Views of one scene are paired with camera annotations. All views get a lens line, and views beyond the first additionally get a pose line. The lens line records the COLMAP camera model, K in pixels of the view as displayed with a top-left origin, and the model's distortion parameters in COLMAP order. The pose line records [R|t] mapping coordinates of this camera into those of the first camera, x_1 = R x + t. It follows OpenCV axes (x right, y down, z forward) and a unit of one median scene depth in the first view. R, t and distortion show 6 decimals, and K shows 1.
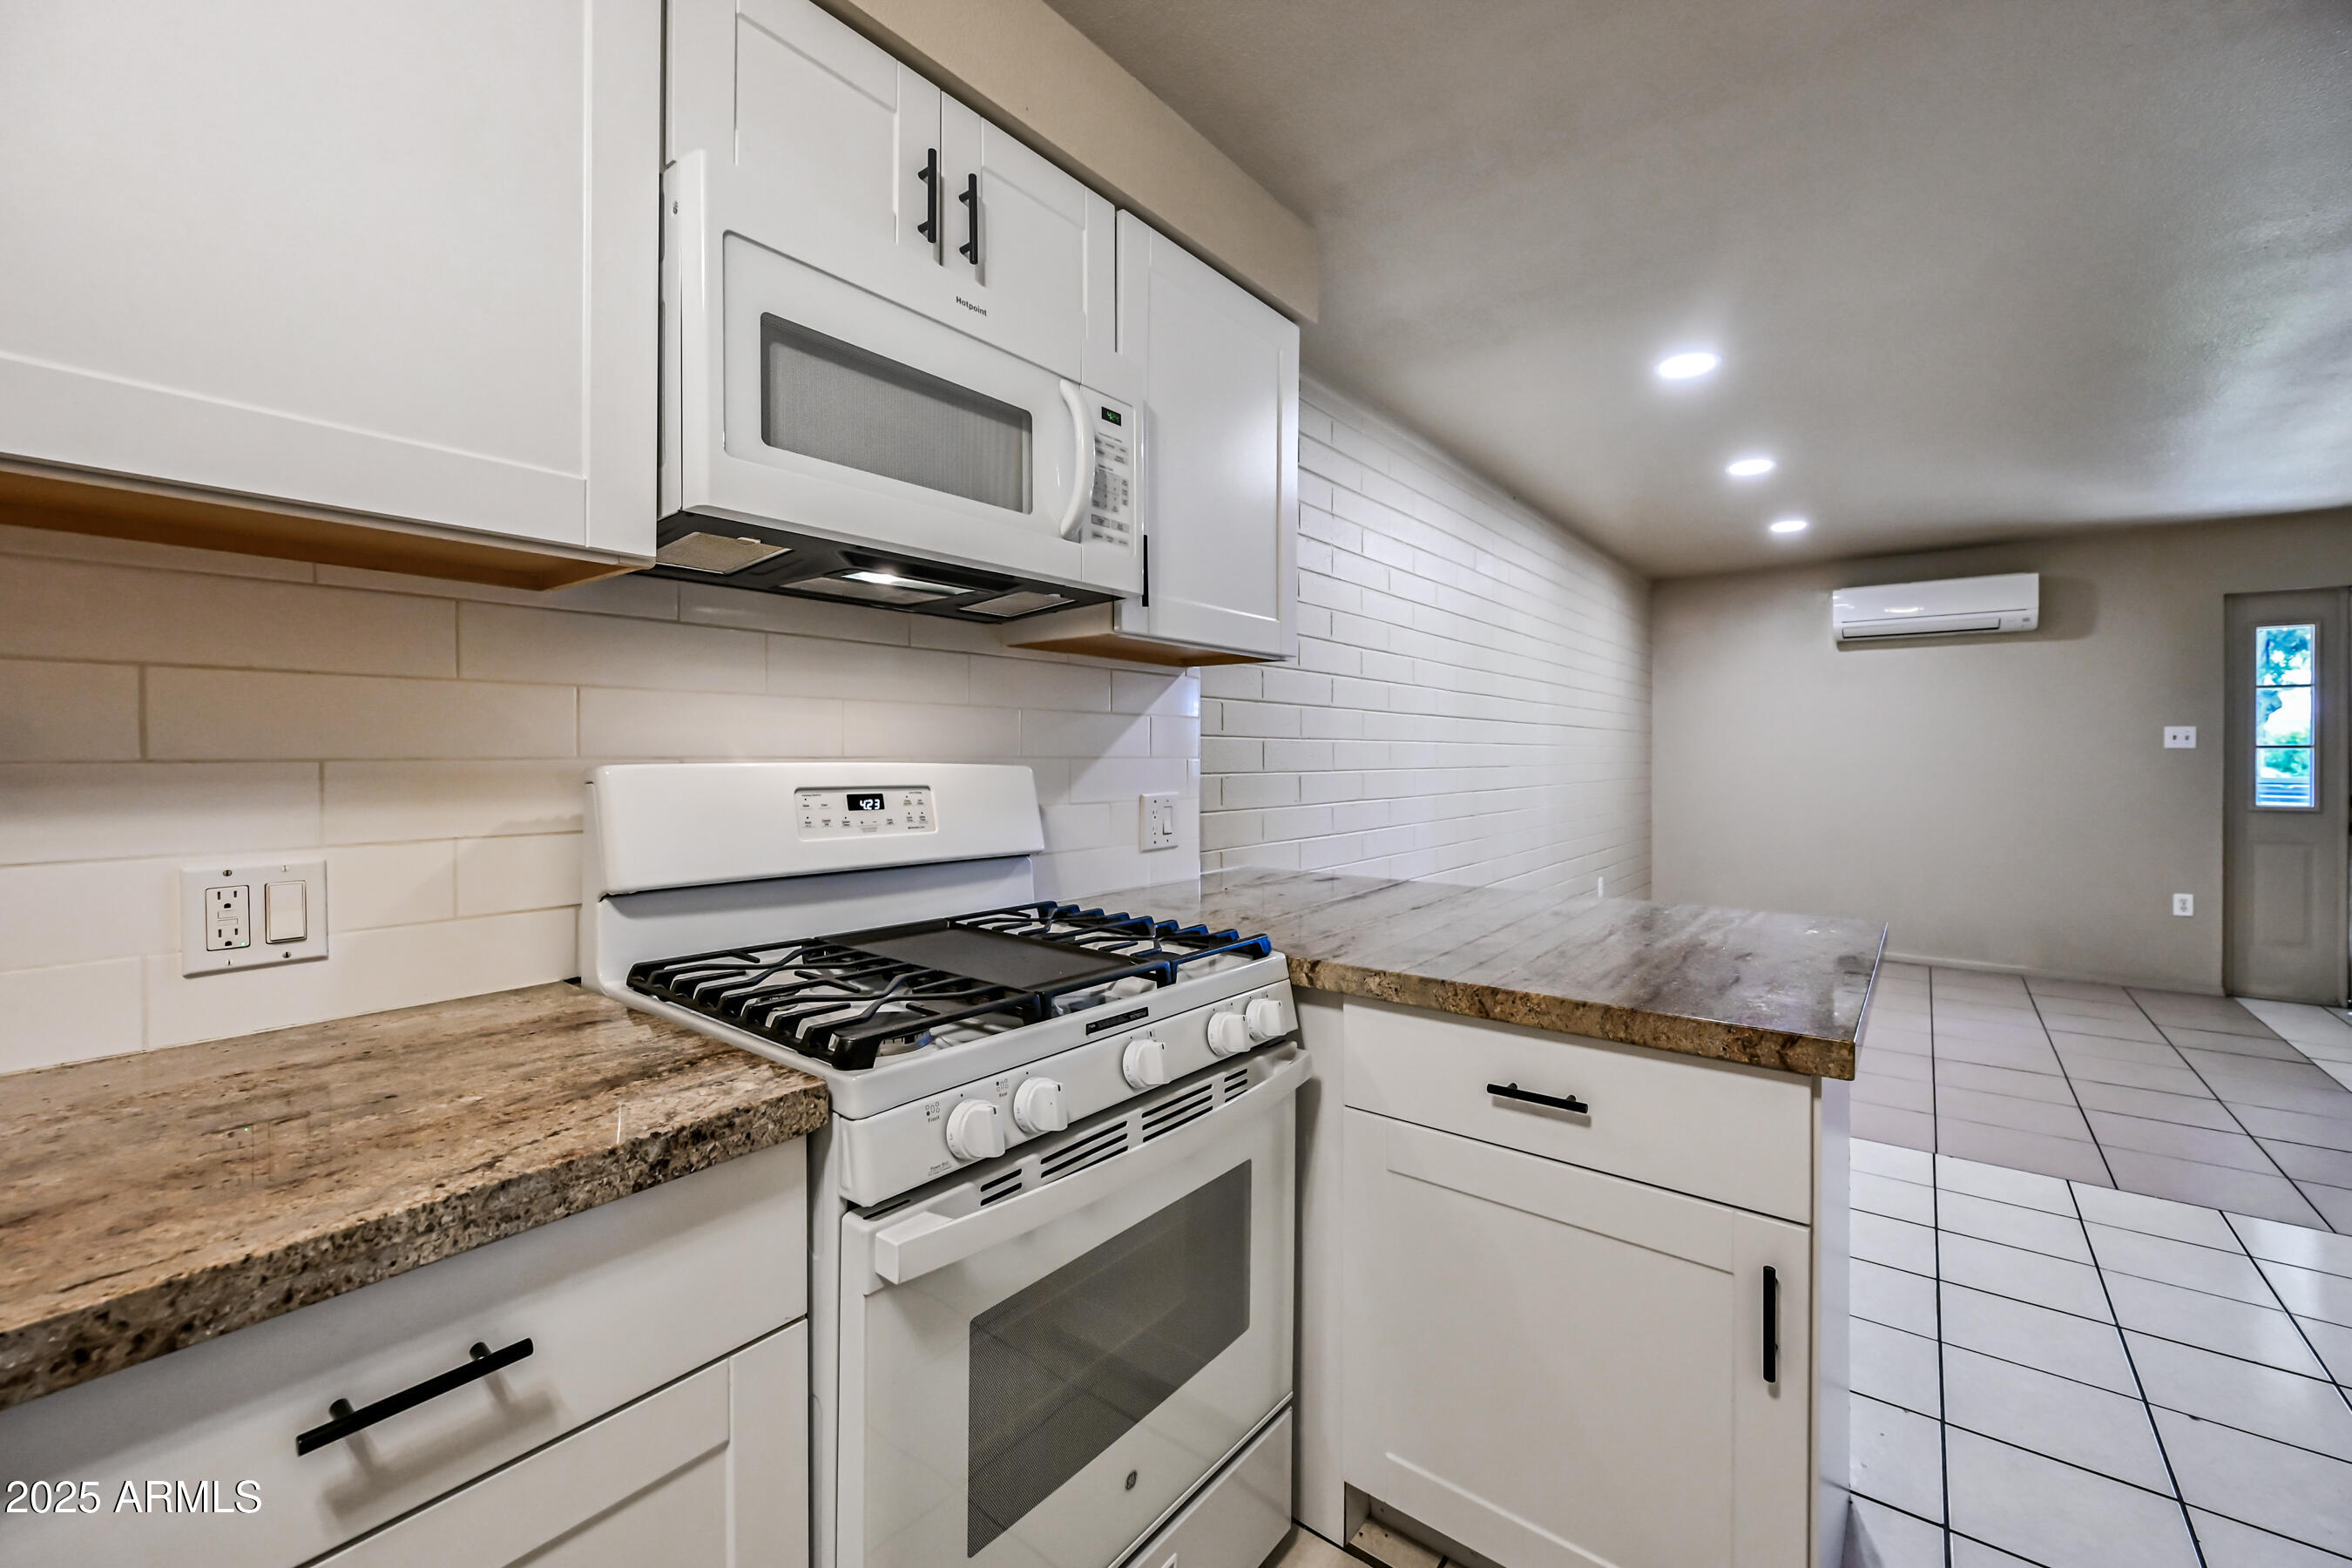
lens RADIAL K [[964.9, 0, 1184.0], [0, 964.9, 763.0], [0, 0, 1]] dist [0.000470, 0.000091]
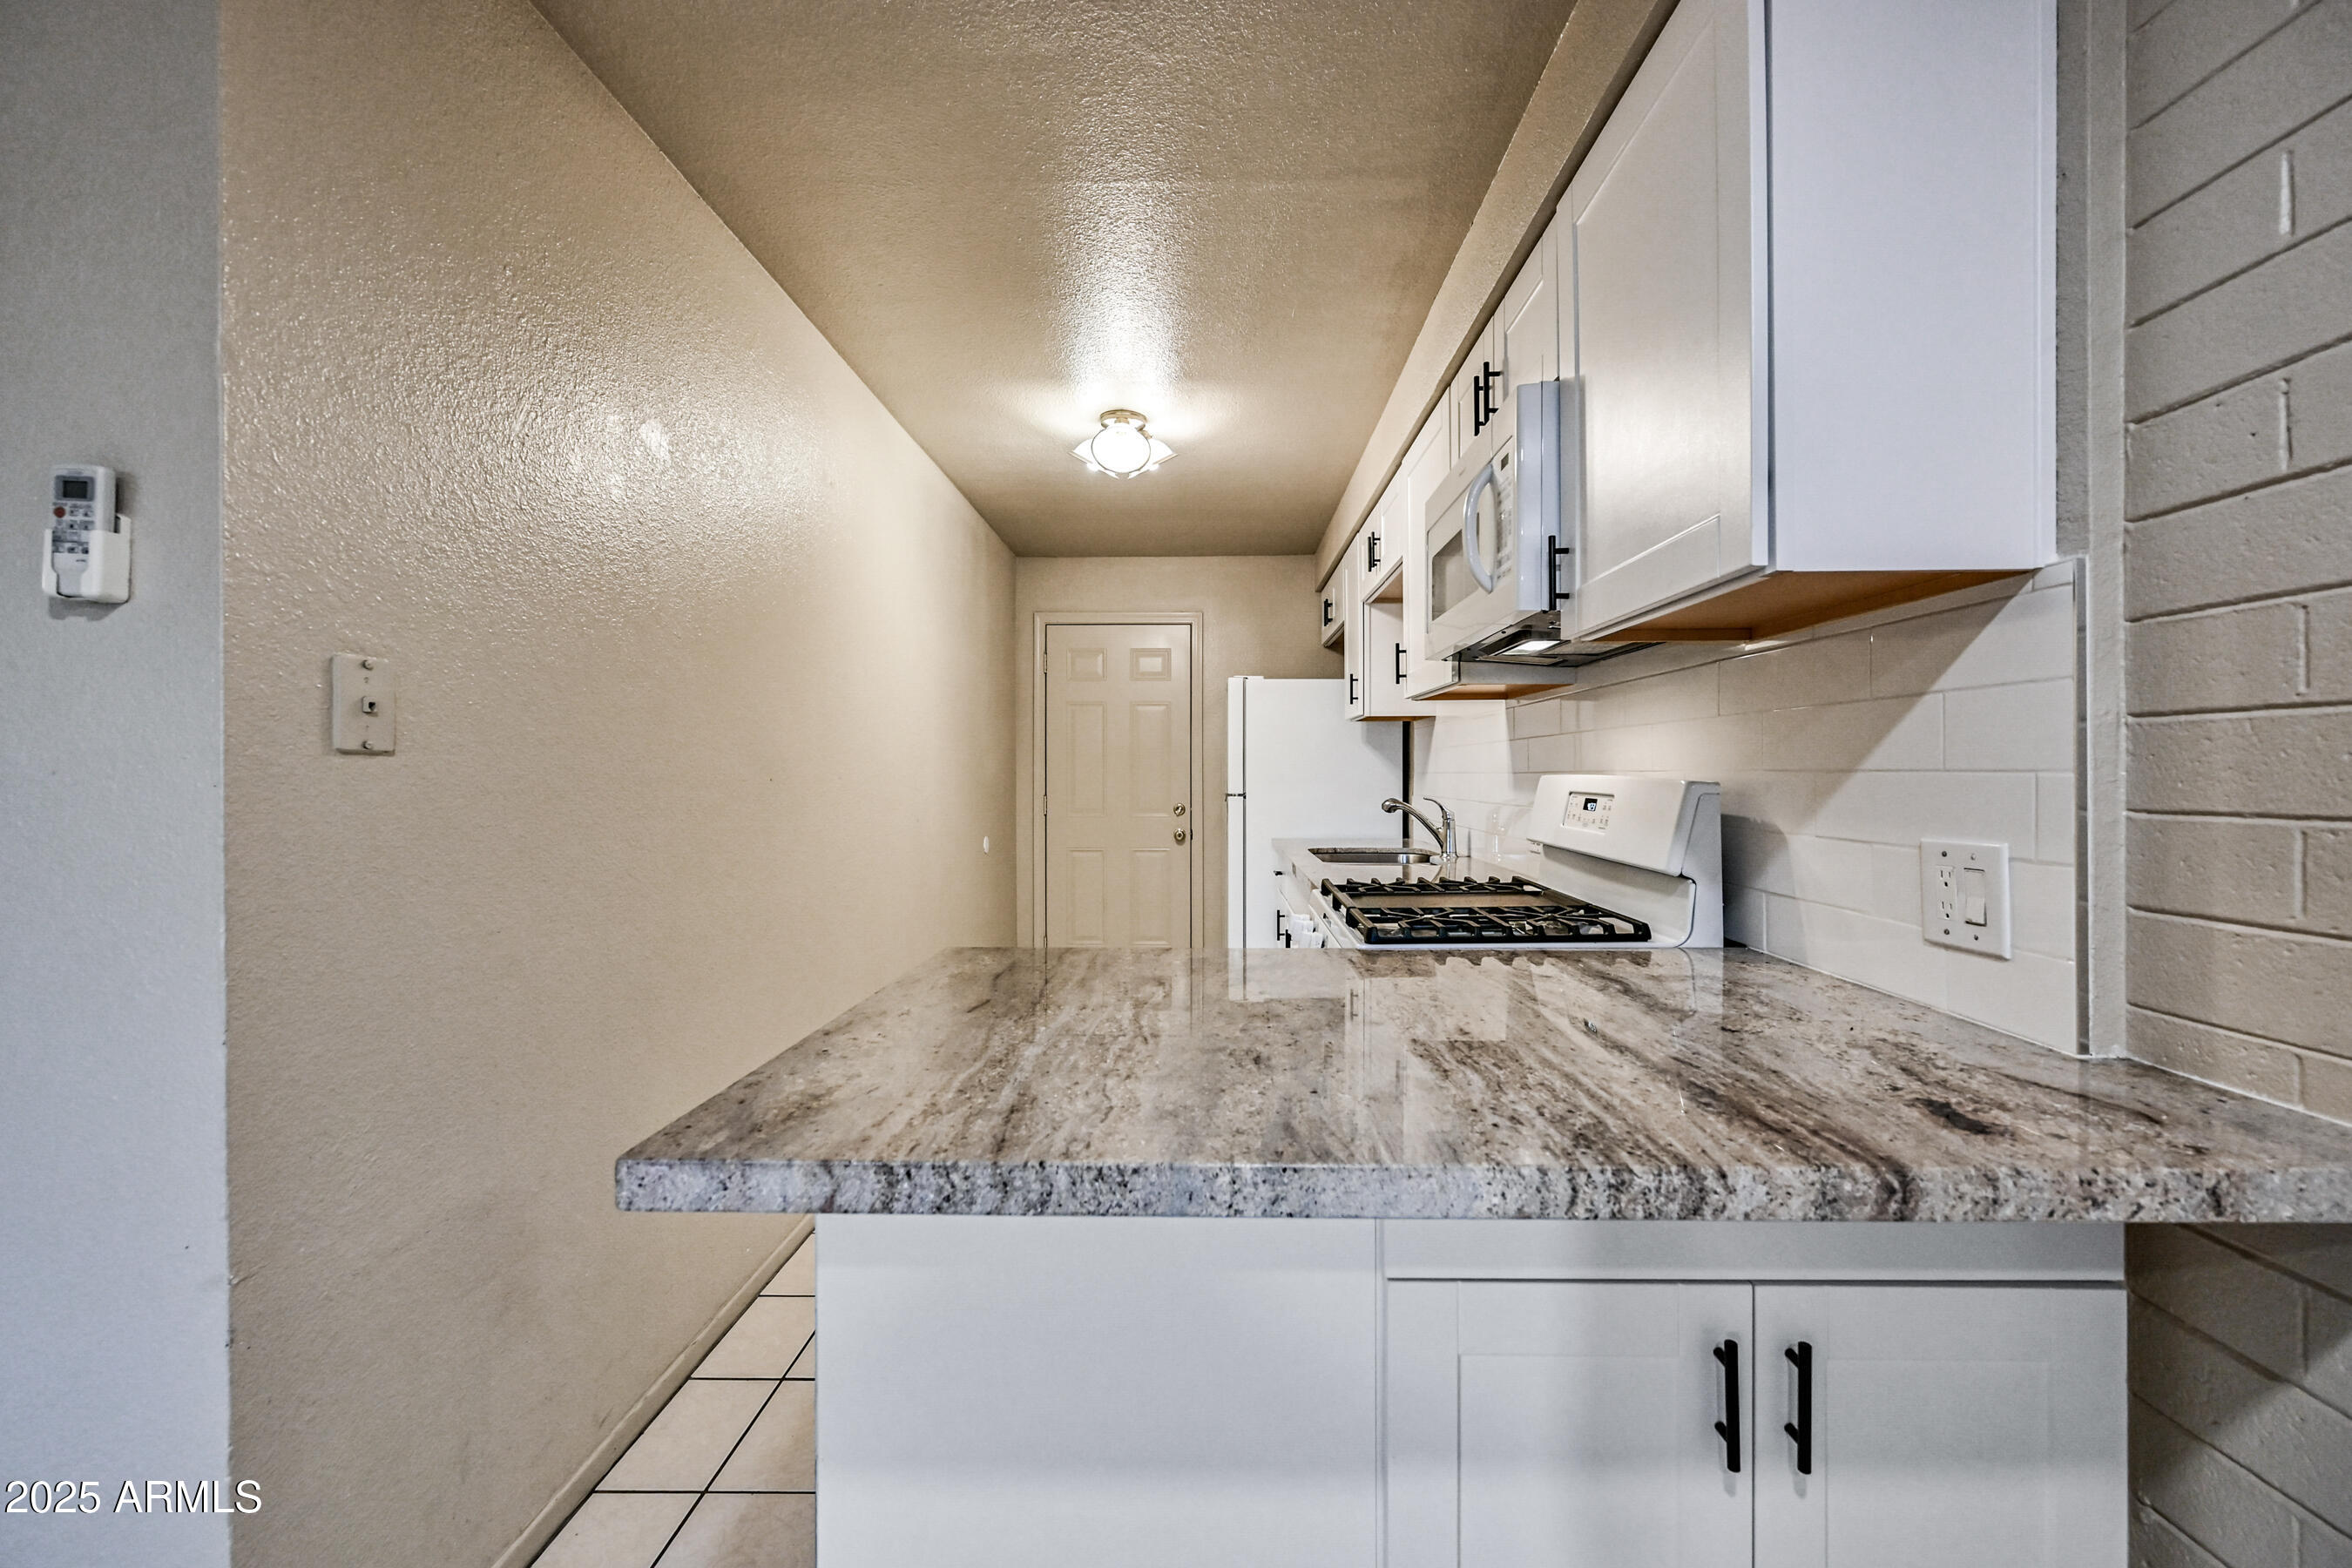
lens RADIAL K [[974.9, 0, 1176.0], [0, 974.9, 784.0], [0, 0, 1]] dist [-0.000598, -0.000010]
pose [[-0.804796, 0.006610, -0.593514, 0.914345], [-0.005998, 0.999796, 0.019268, -0.009762], [0.593521, 0.019067, -0.804593, 1.712312]]
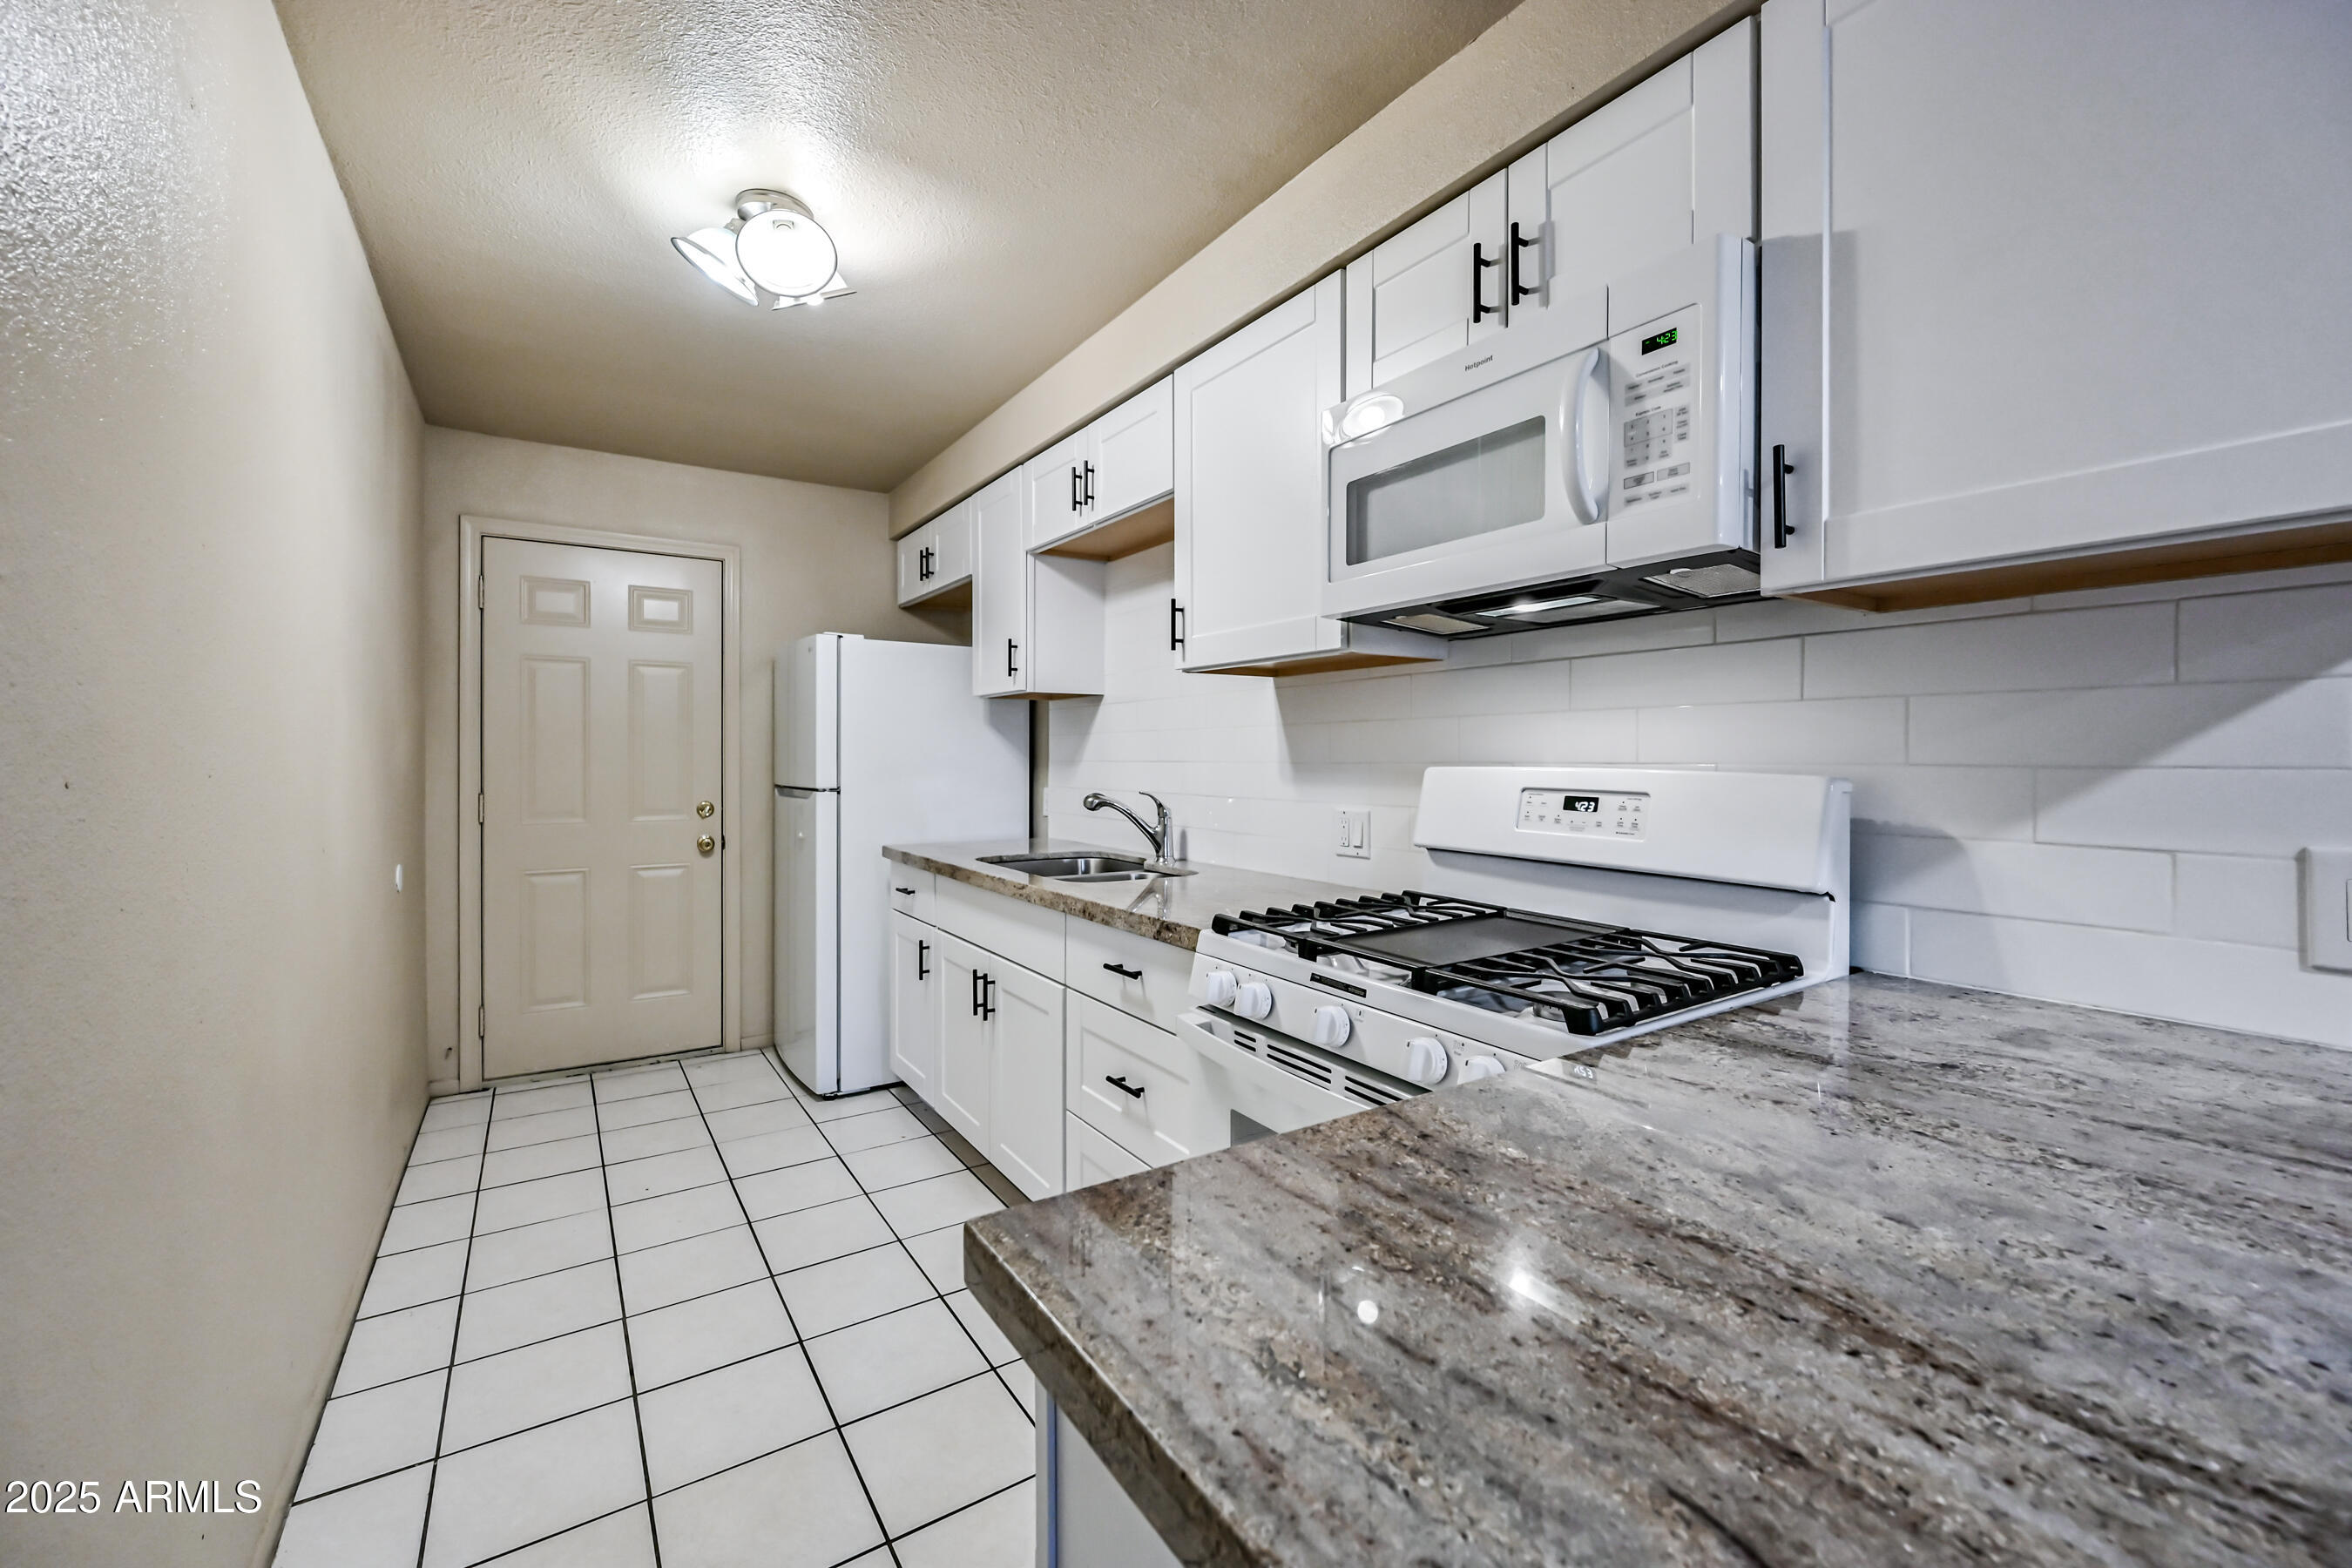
lens RADIAL K [[964.9, 0, 1184.0], [0, 964.9, 763.0], [0, 0, 1]] dist [0.000470, 0.000091]
pose [[-0.323408, 0.000329, -0.946259, 0.838513], [-0.014058, 0.999888, 0.005152, -0.005150], [0.946155, 0.014969, -0.323367, 0.911050]]
